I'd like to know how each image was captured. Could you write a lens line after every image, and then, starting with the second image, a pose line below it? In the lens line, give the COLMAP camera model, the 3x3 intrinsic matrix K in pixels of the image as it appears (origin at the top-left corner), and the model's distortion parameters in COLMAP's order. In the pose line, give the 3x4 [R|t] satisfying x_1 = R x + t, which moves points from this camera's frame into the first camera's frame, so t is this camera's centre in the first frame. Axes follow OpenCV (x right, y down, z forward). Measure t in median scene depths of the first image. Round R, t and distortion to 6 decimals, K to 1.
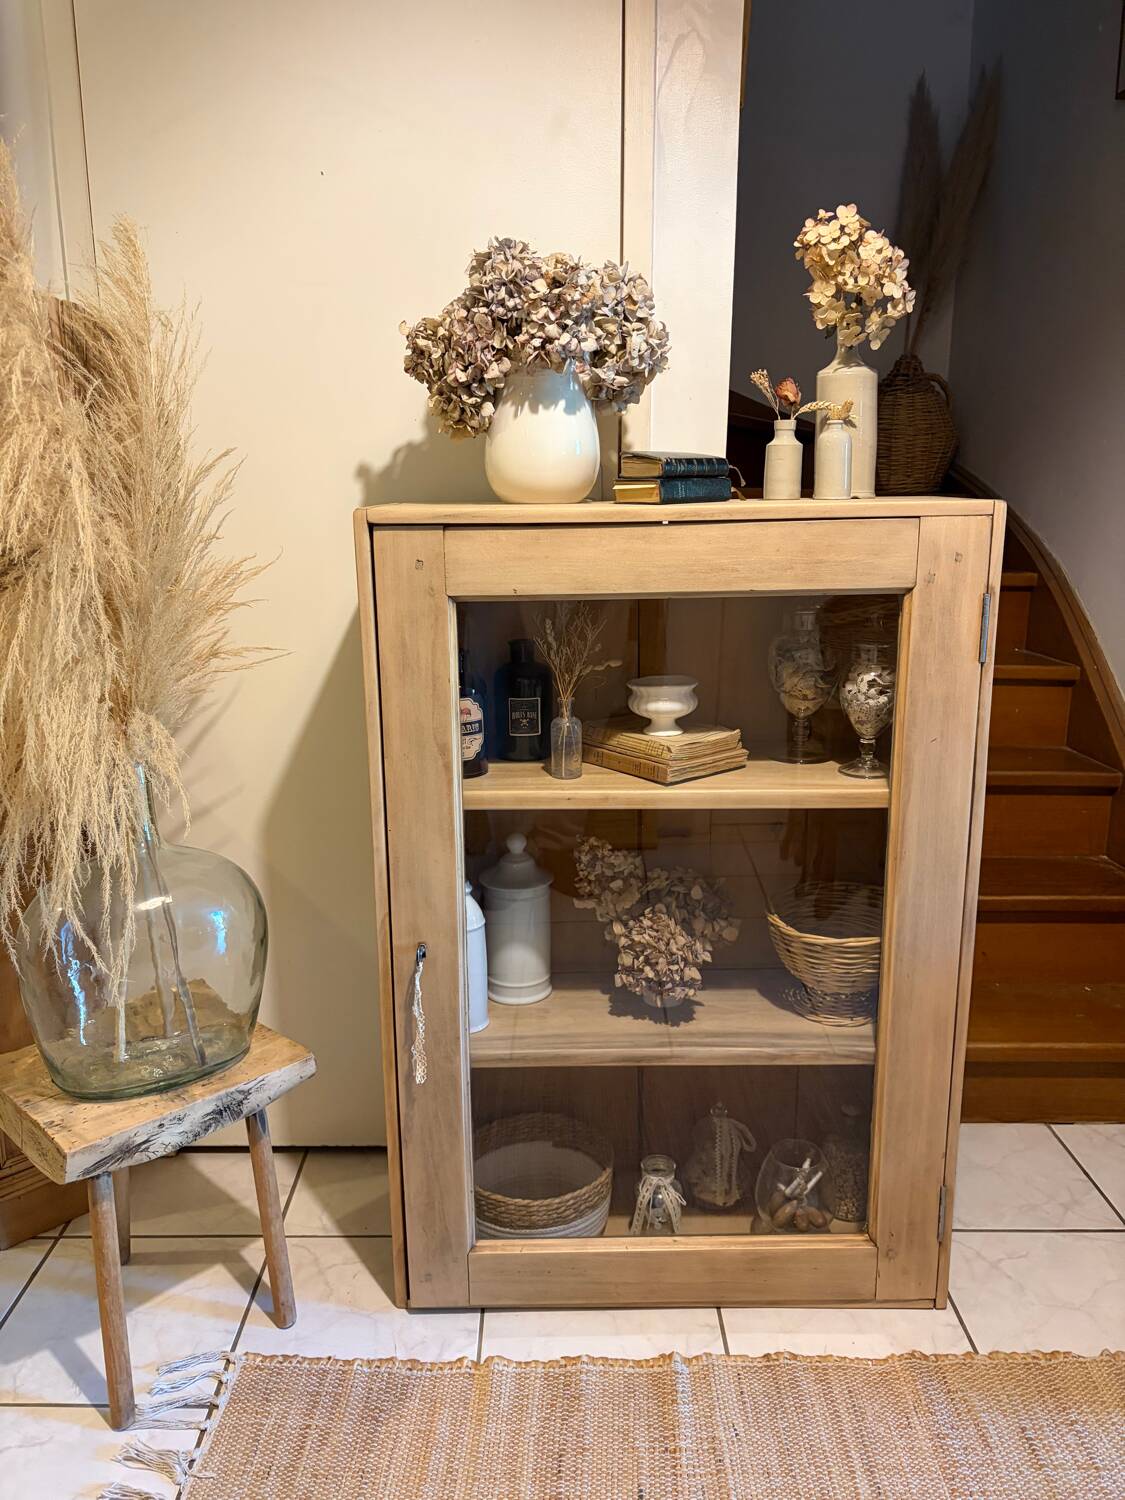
lens RADIAL K [[1146.0, 0, 563.5], [0, 1146.0, 724.0], [0, 0, 1]] dist [0.009150, -0.003138]
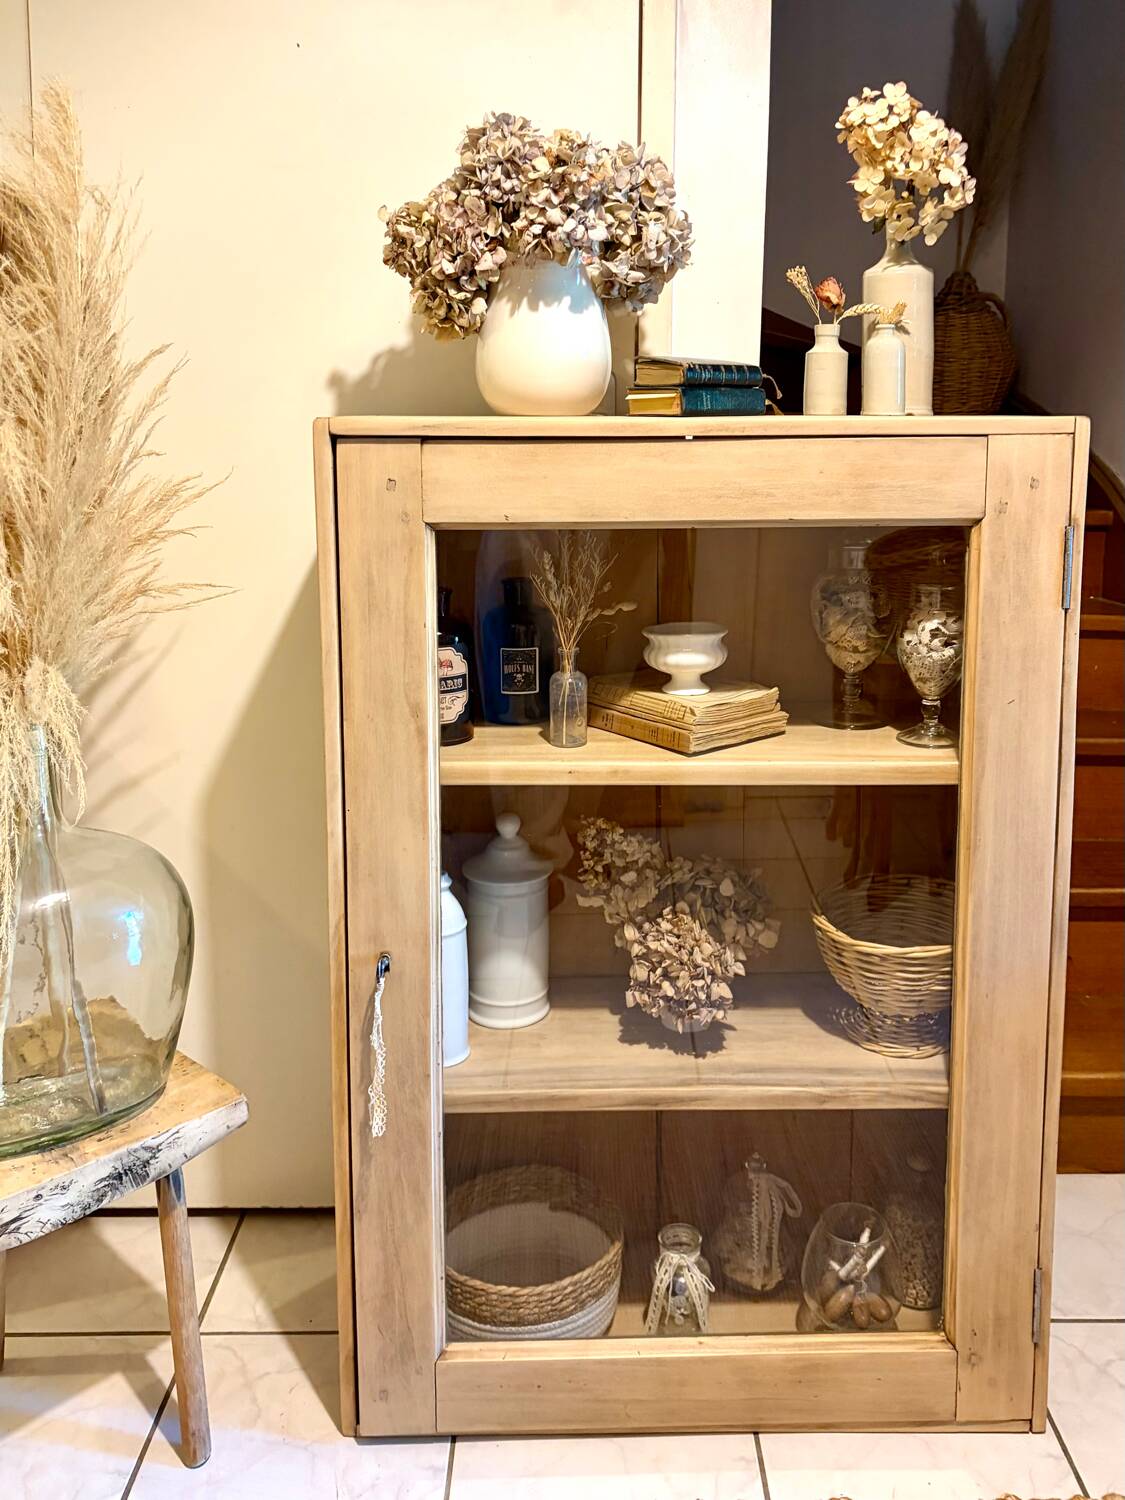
lens RADIAL K [[1266.3, 0, 613.1], [0, 1266.3, 538.9], [0, 0, 1]] dist [0.008016, -0.000891]
pose [[0.999700, 0.009455, 0.022594, 0.012955], [-0.006892, 0.993803, -0.110939, 0.000313], [-0.023503, 0.110750, 0.993570, 0.079793]]
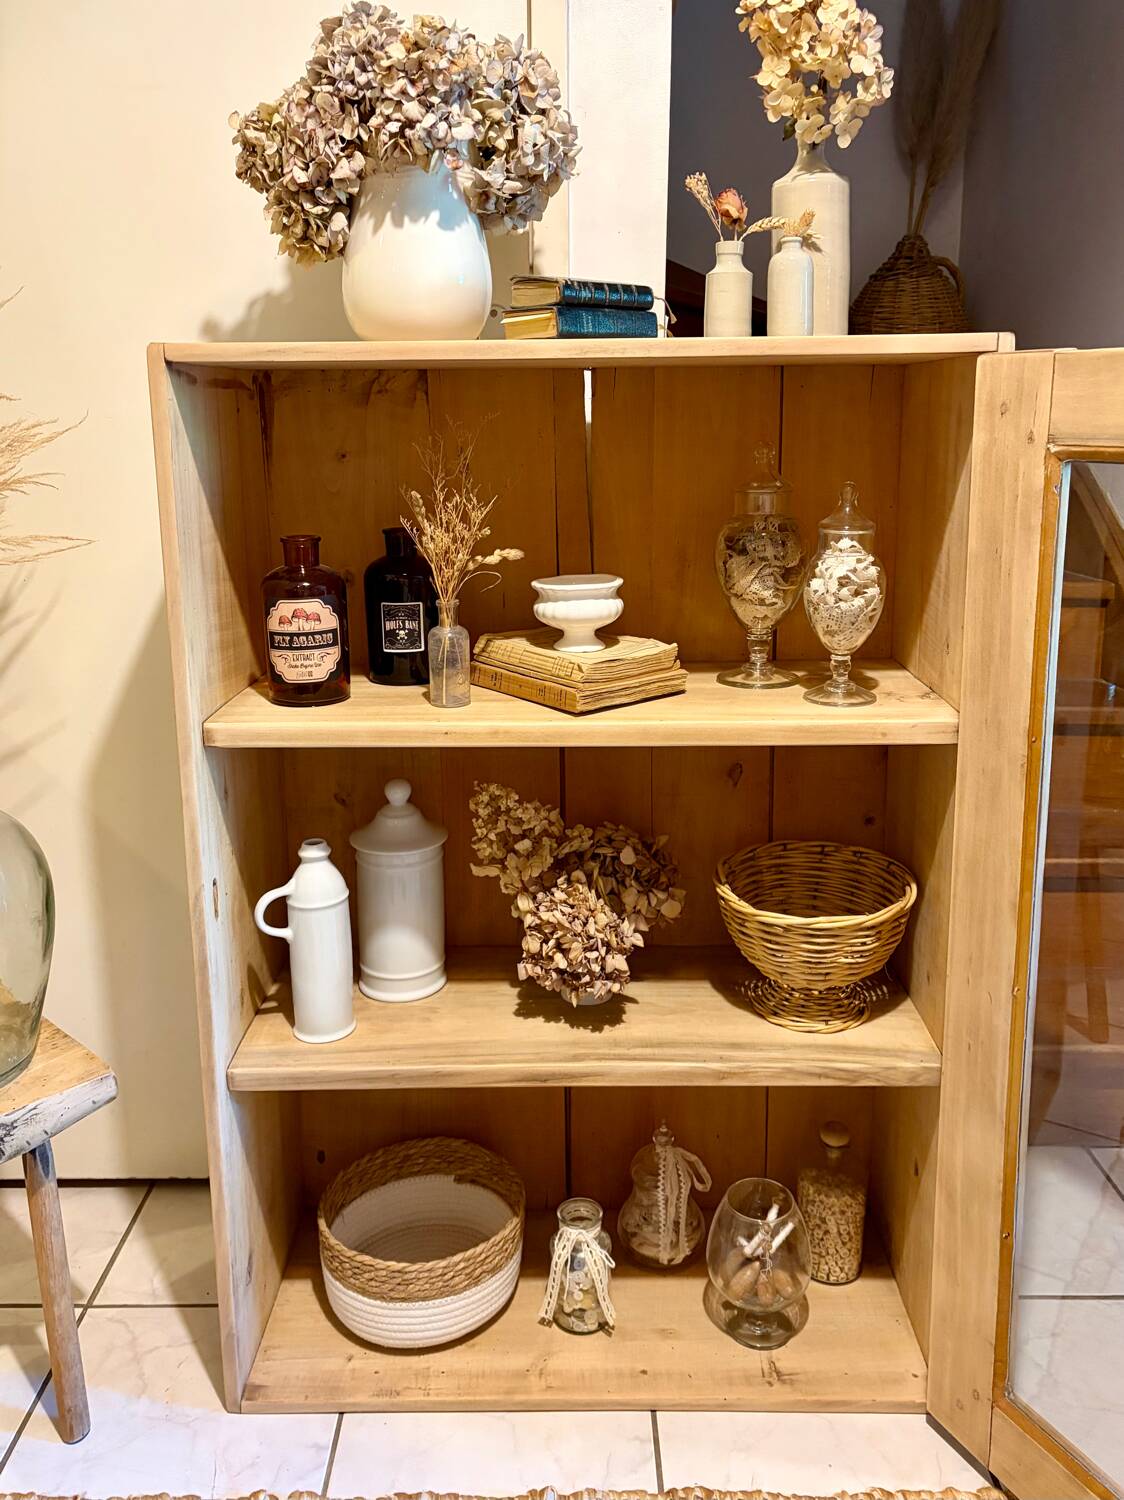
lens RADIAL K [[1206.3, 0, 576.3], [0, 1206.3, 622.0], [0, 0, 1]] dist [0.015455, -0.009701]
pose [[0.999990, 0.000084, 0.004444, 0.084707], [0.000101, 0.999134, -0.041609, 0.025020], [-0.004444, 0.041609, 0.999124, 0.193099]]
